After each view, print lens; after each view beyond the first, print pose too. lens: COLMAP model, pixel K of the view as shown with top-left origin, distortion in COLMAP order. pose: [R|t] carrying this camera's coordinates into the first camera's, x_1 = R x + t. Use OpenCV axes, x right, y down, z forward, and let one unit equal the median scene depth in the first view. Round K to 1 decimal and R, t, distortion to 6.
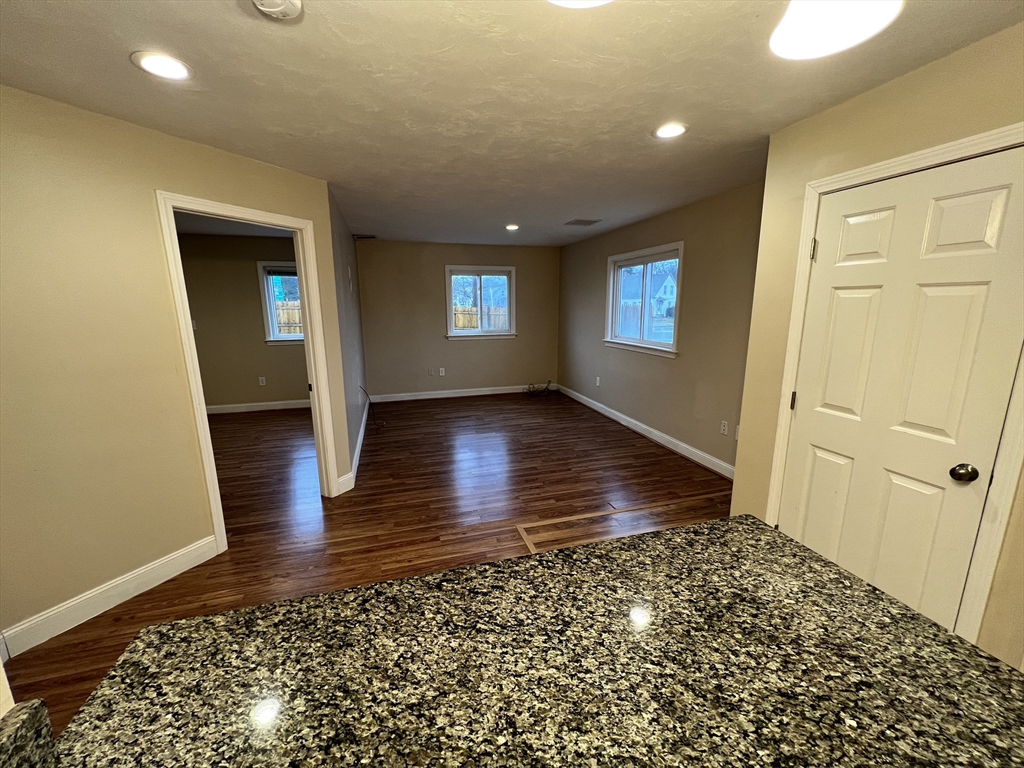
lens RADIAL K [[409.4, 0, 510.6], [0, 409.4, 384.1], [0, 0, 1]] dist [-0.001552, 0.000288]
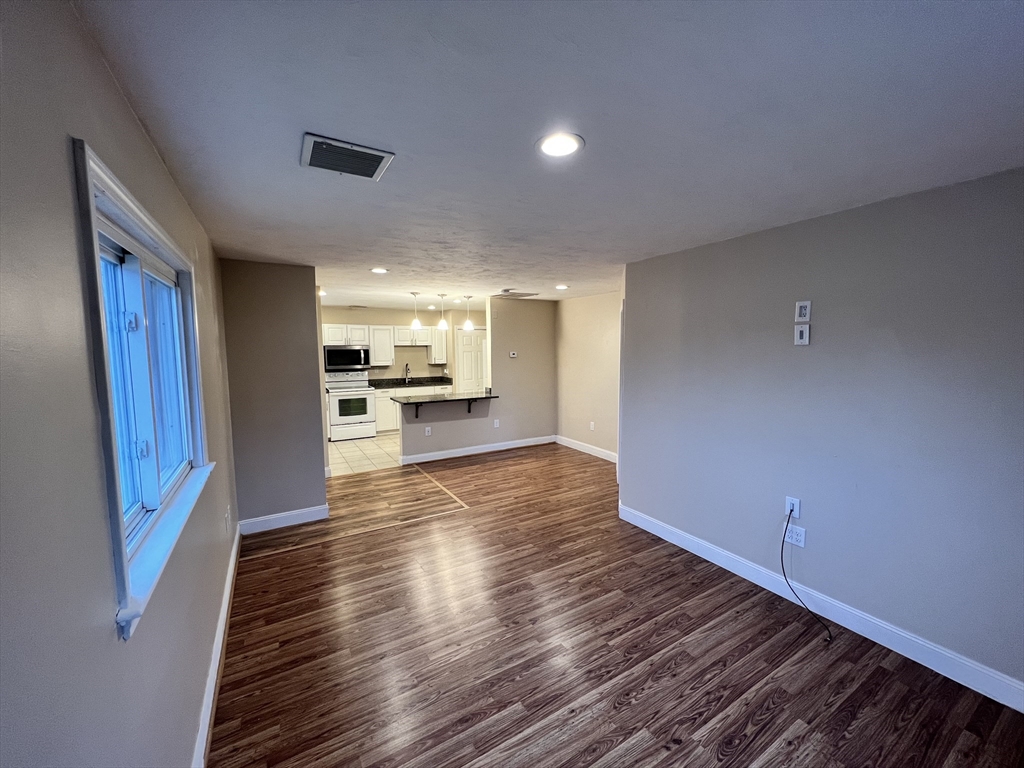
lens RADIAL K [[409.4, 0, 511.6], [0, 409.4, 386.6], [0, 0, 1]] dist [-0.001552, 0.000288]
pose [[-0.969831, 0.035315, -0.241206, 0.206110], [-0.035764, 0.958133, 0.284082, -0.490894], [0.241140, 0.284138, -0.927964, 2.233432]]
